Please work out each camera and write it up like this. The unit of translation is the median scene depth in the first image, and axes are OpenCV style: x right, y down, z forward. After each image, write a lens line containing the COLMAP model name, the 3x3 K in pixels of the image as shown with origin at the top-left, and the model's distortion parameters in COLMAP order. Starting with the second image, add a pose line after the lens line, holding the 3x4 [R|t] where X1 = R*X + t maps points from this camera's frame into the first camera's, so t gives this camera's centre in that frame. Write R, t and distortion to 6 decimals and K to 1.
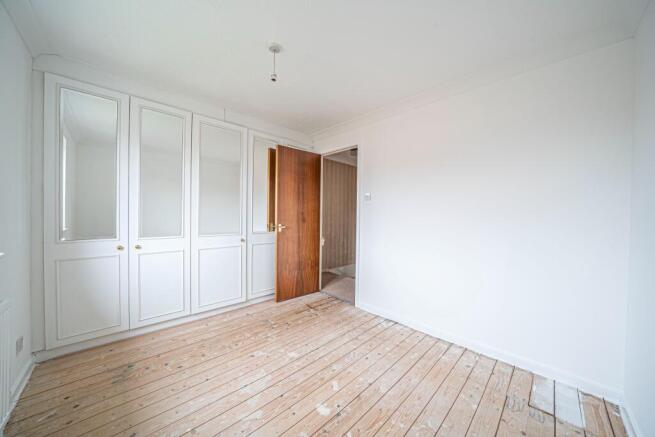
lens RADIAL K [[226.7, 0, 324.5], [0, 226.7, 214.6], [0, 0, 1]] dist [-0.002027, -0.000049]
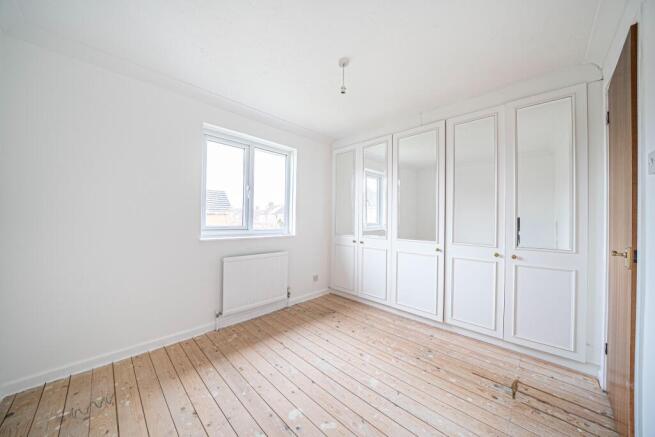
lens RADIAL K [[226.7, 0, 323.3], [0, 226.7, 219.4], [0, 0, 1]] dist [-0.002027, -0.000049]
pose [[0.045400, -0.016303, -0.998836, 0.575298], [-0.011572, 0.999791, -0.016845, 0.021030], [0.998902, 0.012323, 0.045202, 0.620882]]
